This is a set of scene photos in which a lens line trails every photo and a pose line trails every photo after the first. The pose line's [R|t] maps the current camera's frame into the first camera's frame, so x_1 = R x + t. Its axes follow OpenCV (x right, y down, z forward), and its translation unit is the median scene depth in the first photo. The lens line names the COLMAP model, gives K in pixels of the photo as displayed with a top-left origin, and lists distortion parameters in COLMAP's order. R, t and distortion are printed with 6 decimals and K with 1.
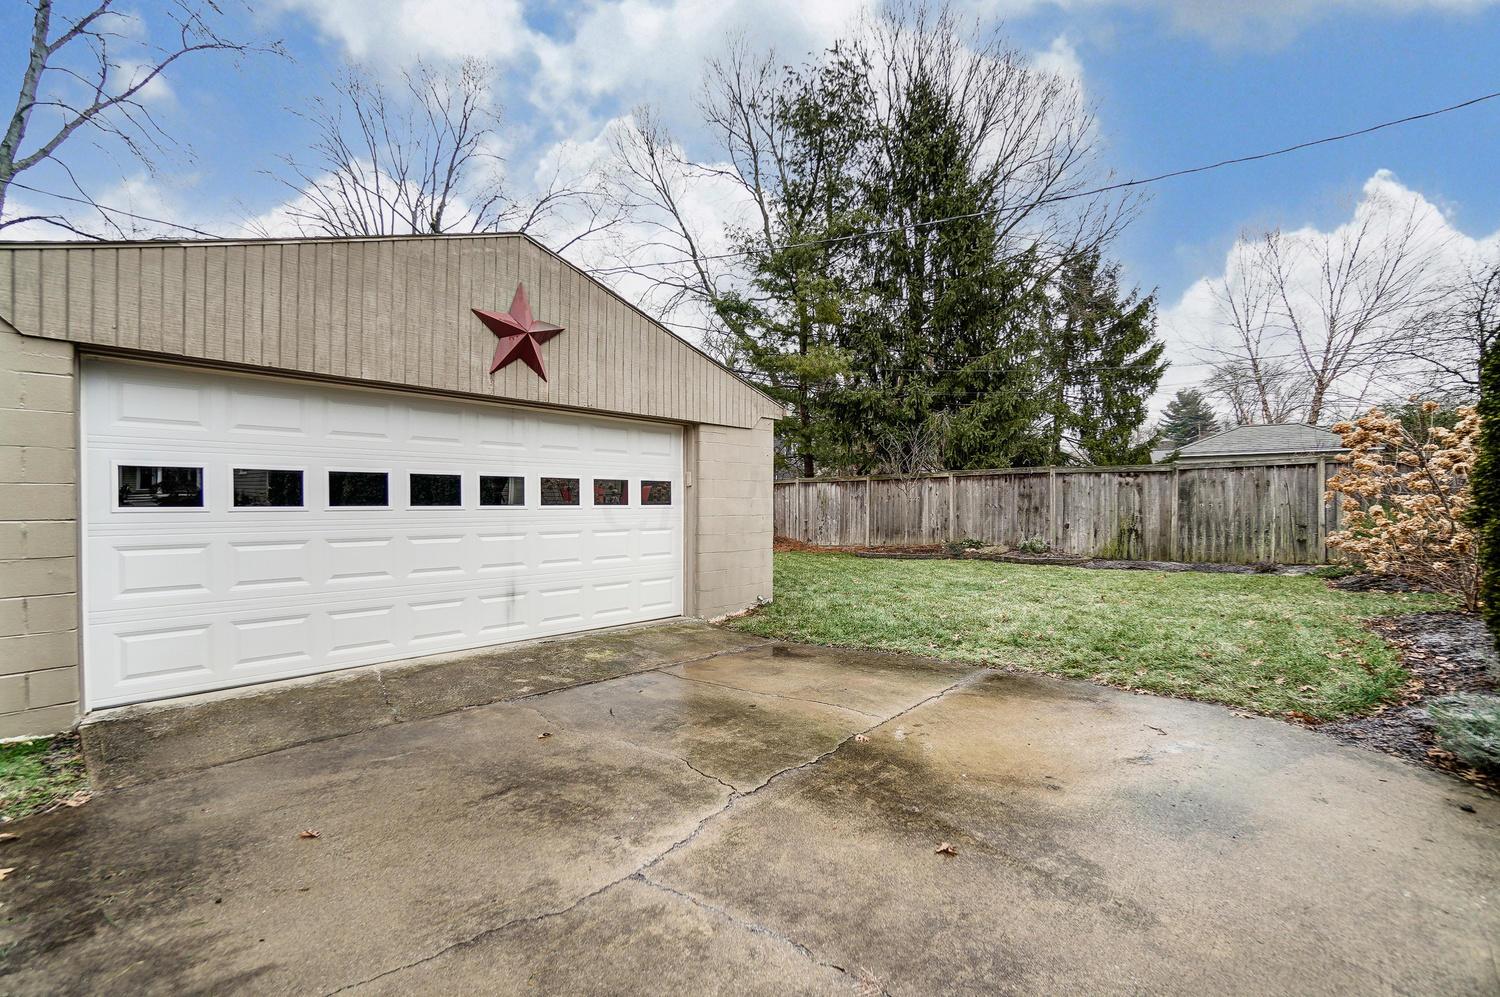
lens RADIAL K [[668.4, 0, 768.2], [0, 668.4, 498.6], [0, 0, 1]] dist [-0.070999, 0.024617]
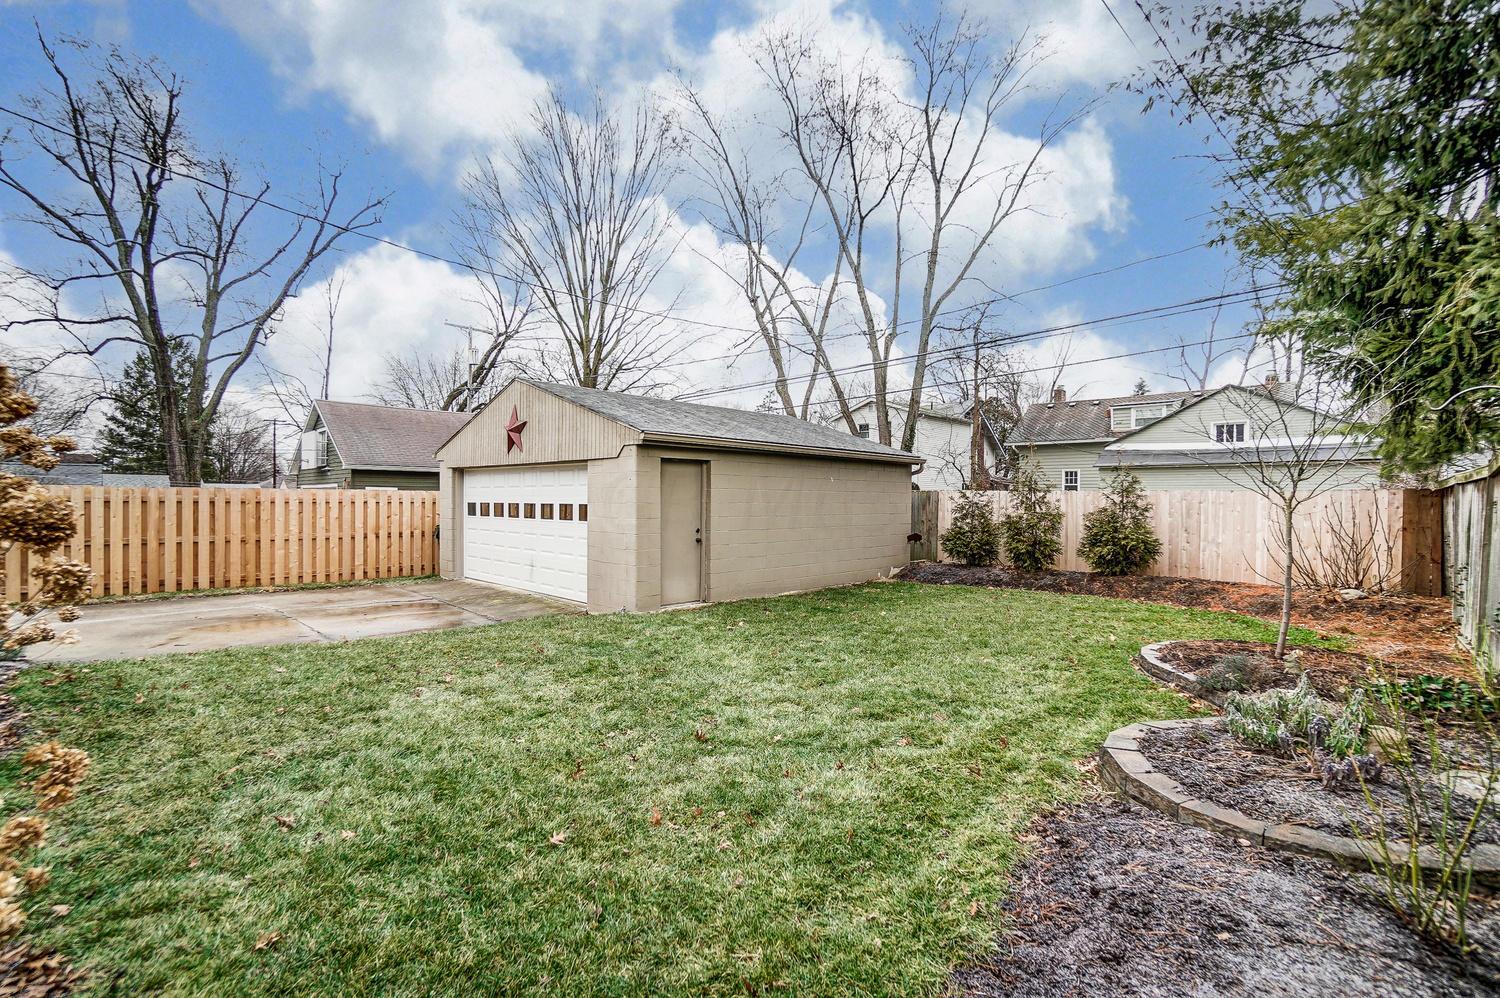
lens RADIAL K [[668.7, 0, 744.4], [0, 668.7, 500.5], [0, 0, 1]] dist [-0.063786, 0.026054]
pose [[-0.070796, -0.001528, -0.997490, 1.458328], [-0.000844, 0.999999, -0.001472, -0.038836], [0.997490, 0.000737, -0.070797, 1.731371]]
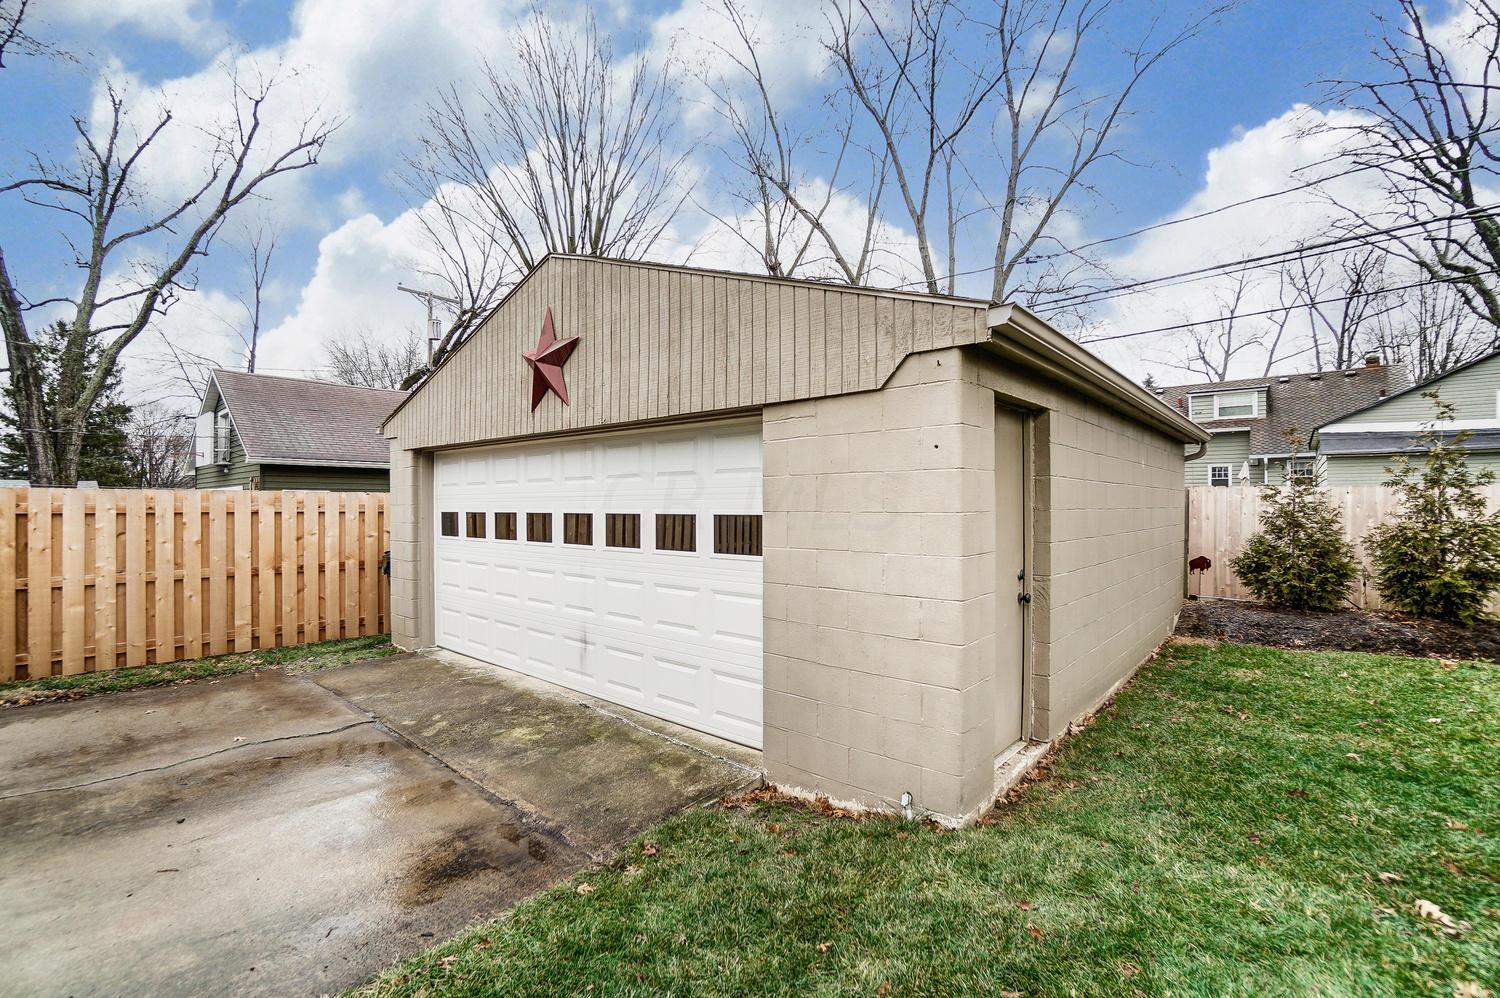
lens RADIAL K [[681.7, 0, 744.4], [0, 681.7, 501.6], [0, 0, 1]] dist [-0.056554, 0.022661]
pose [[-0.021071, -0.008395, -0.999743, 0.546720], [0.006084, 0.999945, -0.008525, -0.040150], [0.999759, -0.006262, -0.021019, 1.234655]]
